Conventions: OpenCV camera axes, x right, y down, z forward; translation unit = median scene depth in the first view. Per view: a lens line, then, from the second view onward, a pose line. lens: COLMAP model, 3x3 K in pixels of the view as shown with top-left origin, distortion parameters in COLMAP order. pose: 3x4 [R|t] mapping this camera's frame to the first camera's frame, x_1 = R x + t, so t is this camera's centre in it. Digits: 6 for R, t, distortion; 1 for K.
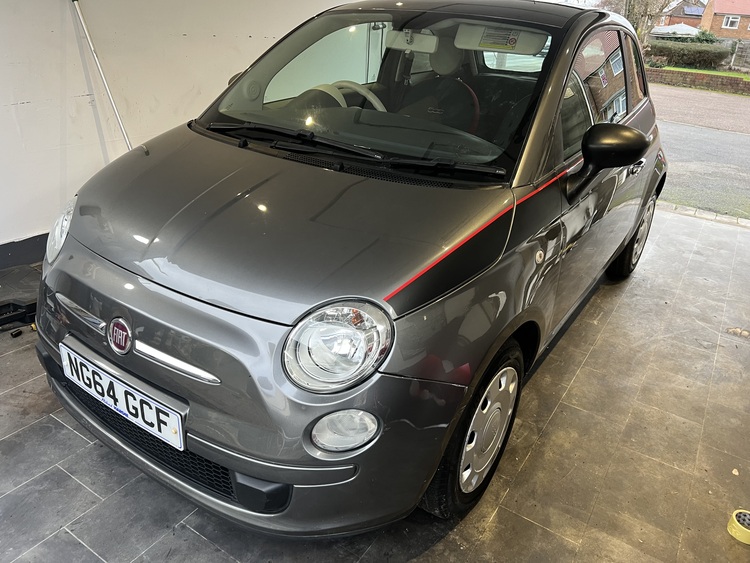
lens RADIAL K [[568.0, 0, 378.3], [0, 568.0, 280.1], [0, 0, 1]] dist [0.041559, -0.048528]
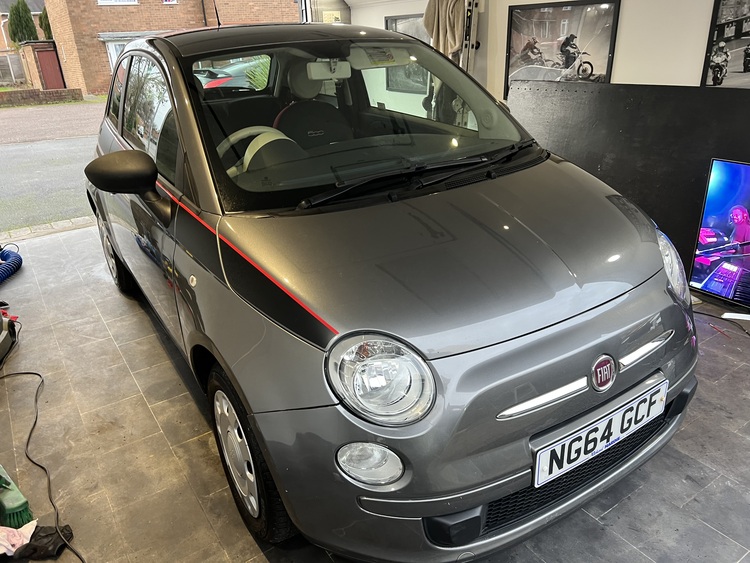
lens RADIAL K [[568.0, 0, 376.4], [0, 568.0, 285.3], [0, 0, 1]] dist [0.041559, -0.048528]
pose [[0.394604, -0.449881, 0.801183, -1.128053], [0.457590, 0.852341, 0.253232, -0.392472], [-0.796806, 0.266687, 0.542198, 0.616654]]
